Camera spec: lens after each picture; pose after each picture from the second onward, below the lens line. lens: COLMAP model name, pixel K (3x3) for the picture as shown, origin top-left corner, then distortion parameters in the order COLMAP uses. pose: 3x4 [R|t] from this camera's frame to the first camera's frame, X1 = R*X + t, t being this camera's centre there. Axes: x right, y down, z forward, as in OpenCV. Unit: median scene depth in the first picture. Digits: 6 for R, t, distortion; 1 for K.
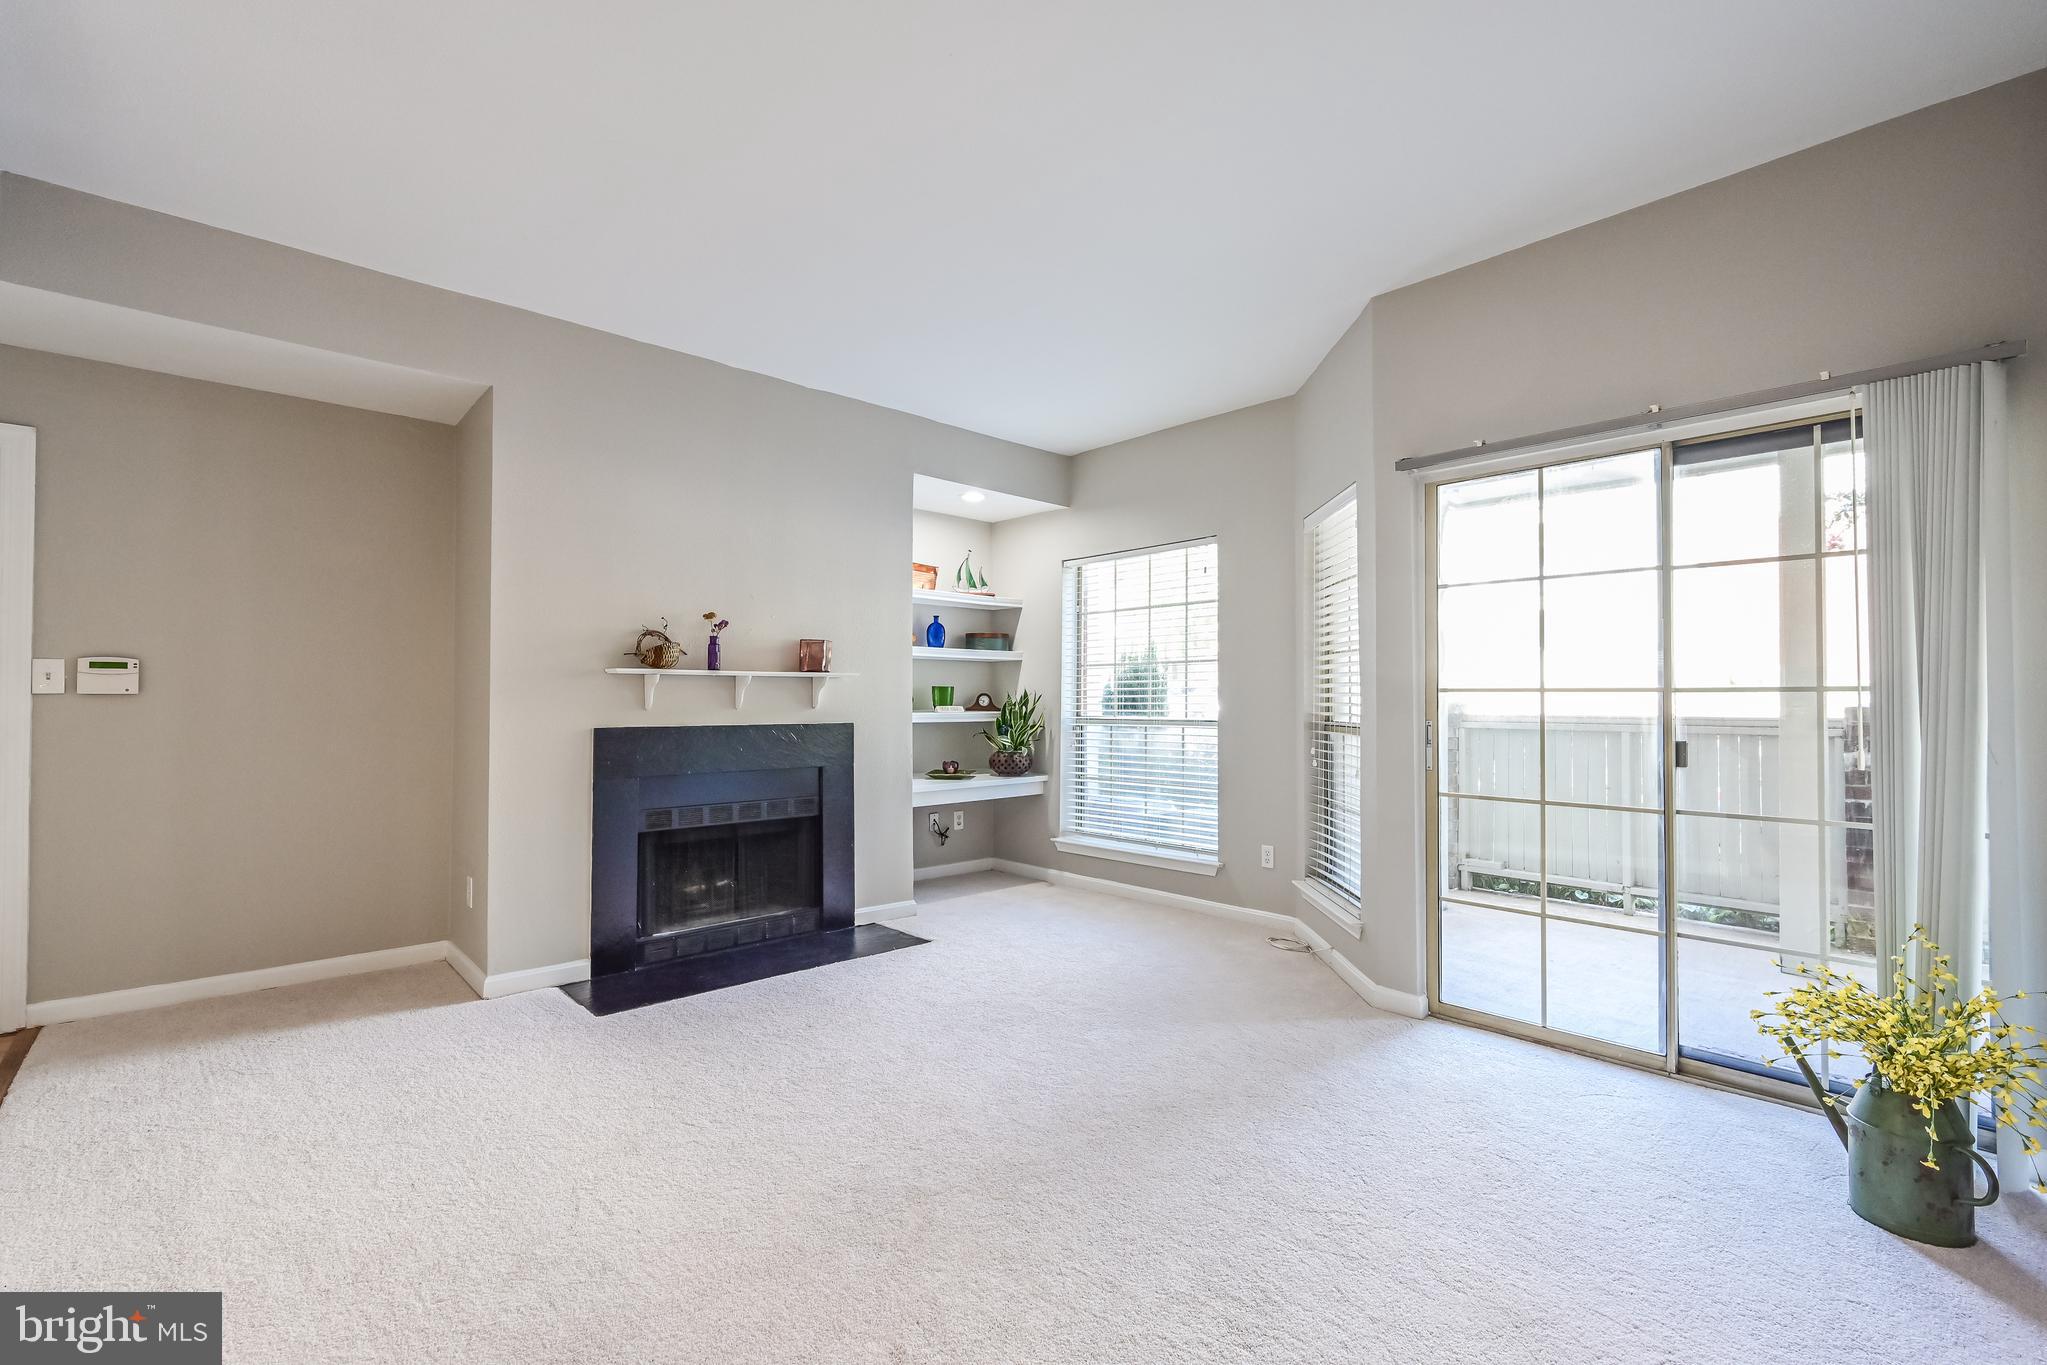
lens RADIAL K [[895.5, 0, 1021.5], [0, 895.5, 687.8], [0, 0, 1]] dist [0.000070, 0.000221]
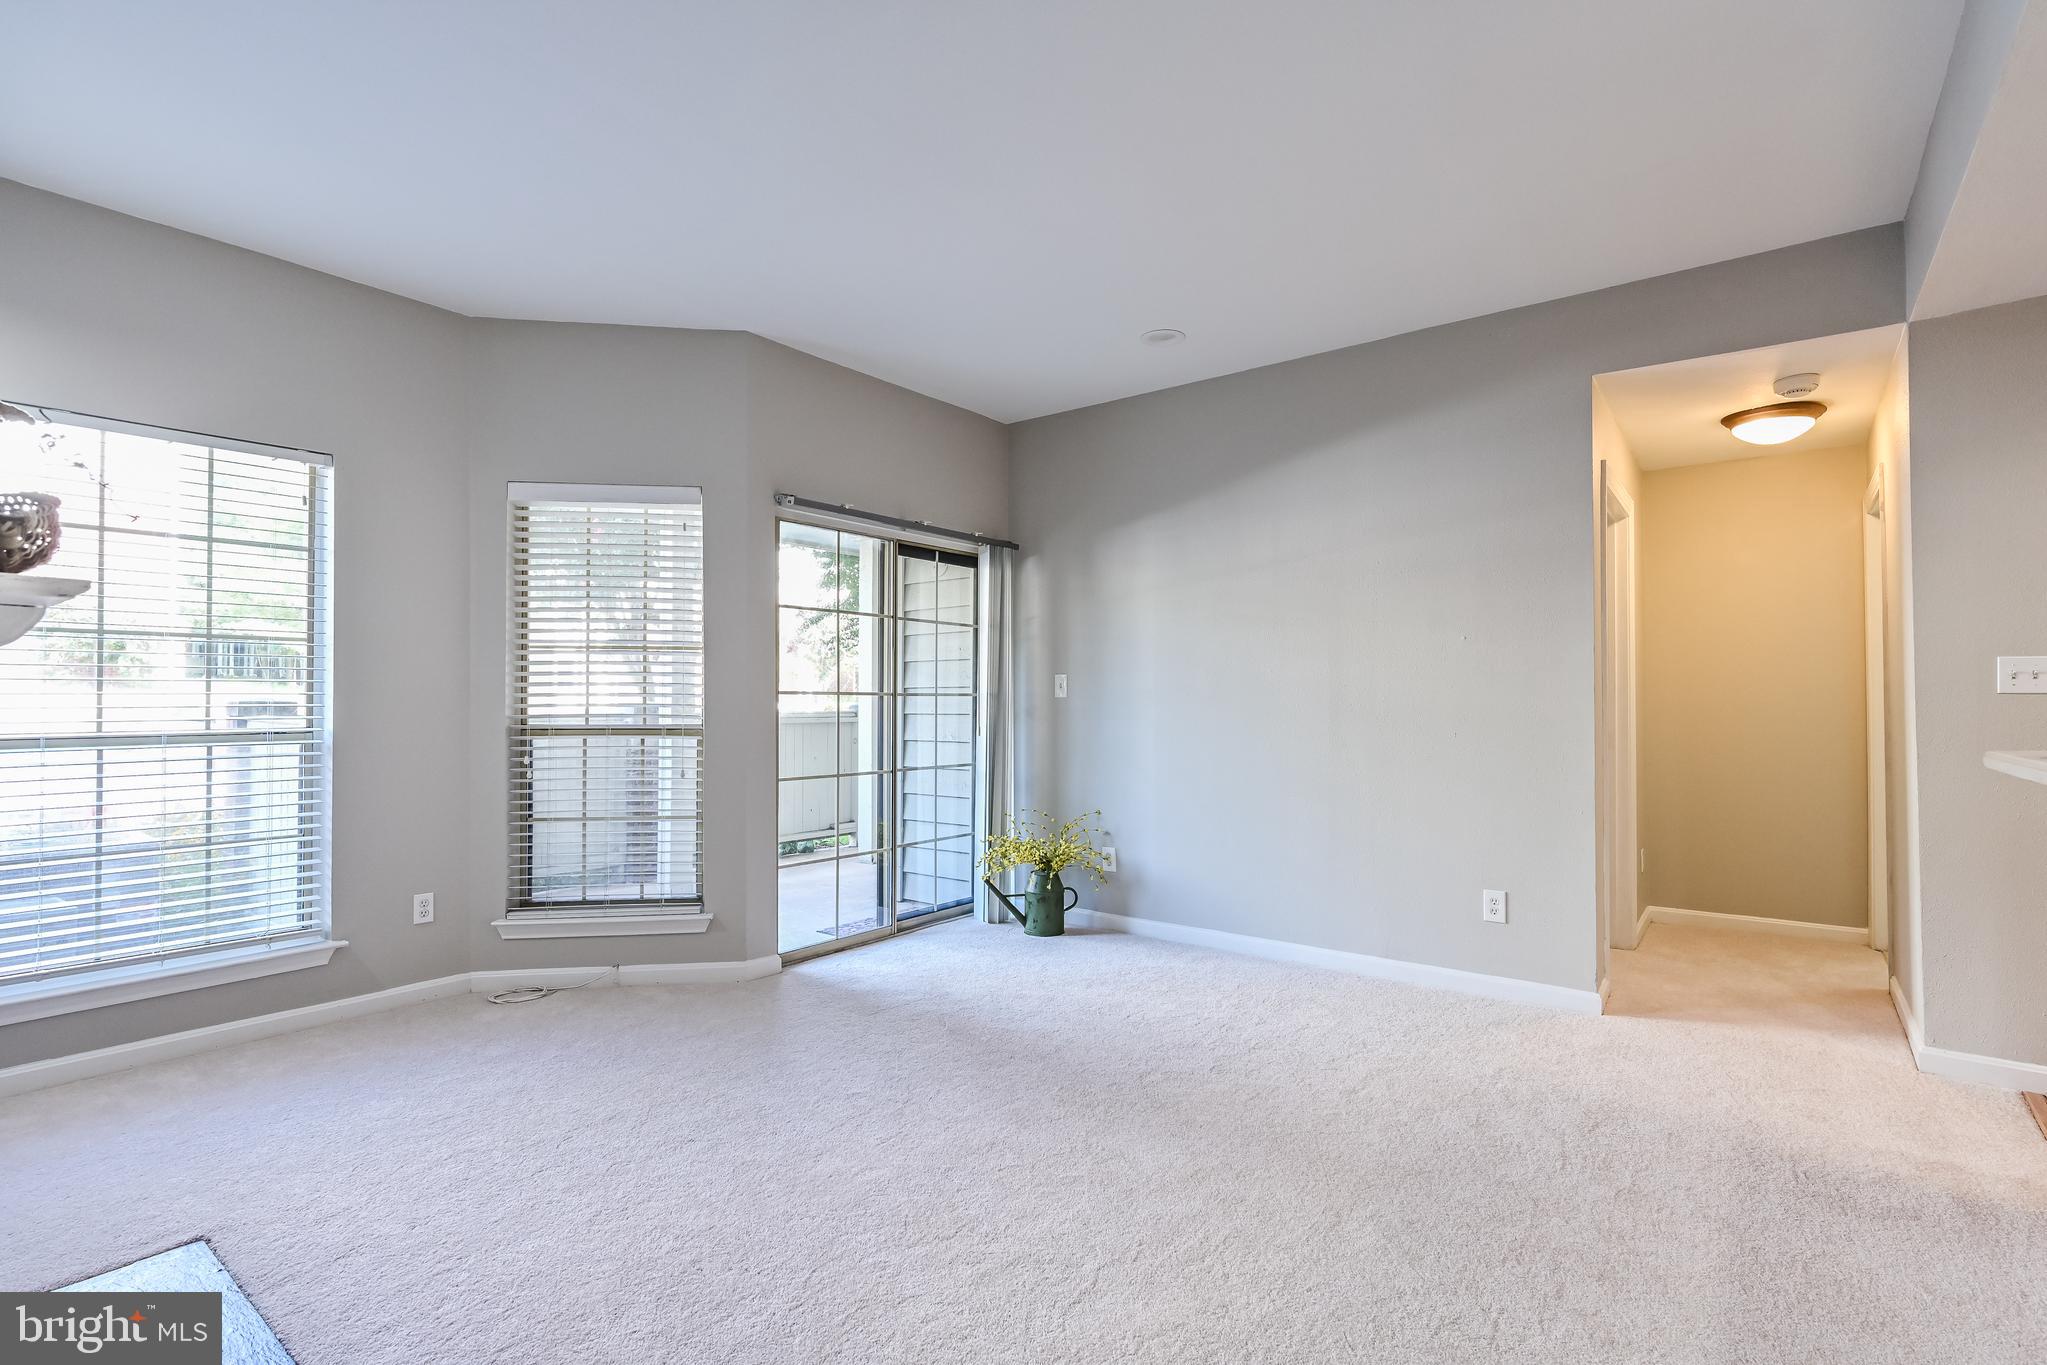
lens RADIAL K [[970.7, 0, 1017.1], [0, 970.7, 685.0], [0, 0, 1]] dist [-0.001220, -0.000109]
pose [[-0.166176, 0.011512, 0.986029, -0.662360], [-0.015727, 0.999774, -0.014323, 0.005057], [-0.985971, -0.017888, -0.165957, 0.698060]]
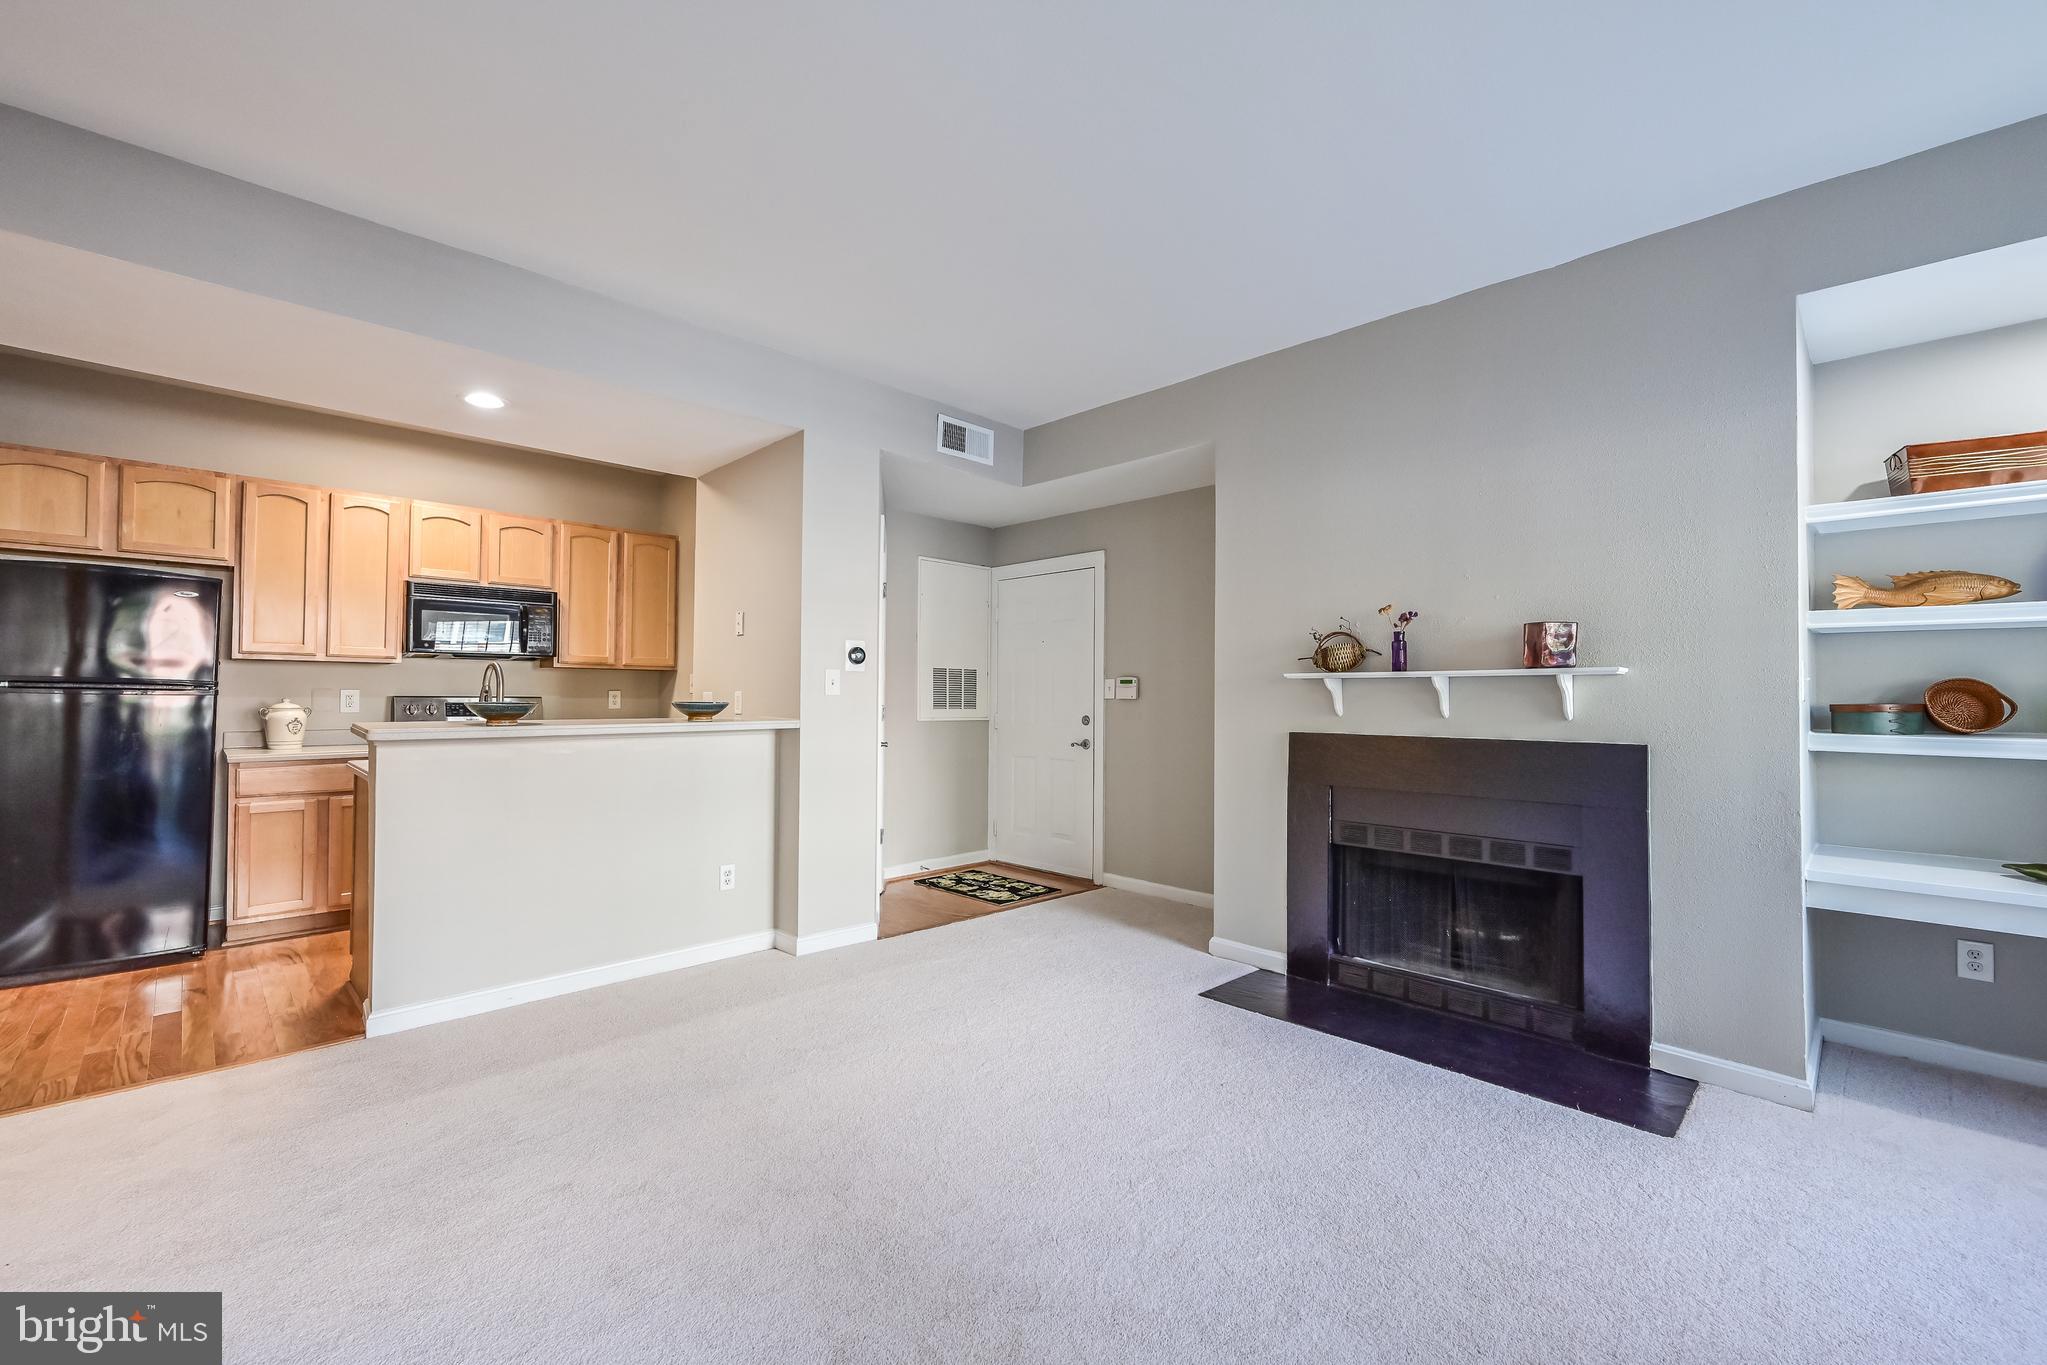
lens RADIAL K [[844.2, 0, 1023.5], [0, 844.2, 682.5], [0, 0, 1]] dist [-0.001289, -0.000211]
pose [[0.031610, -0.019190, -0.999316, 0.427502], [0.006712, 0.999797, -0.018987, 0.003698], [0.999478, -0.006108, 0.031732, 0.582453]]
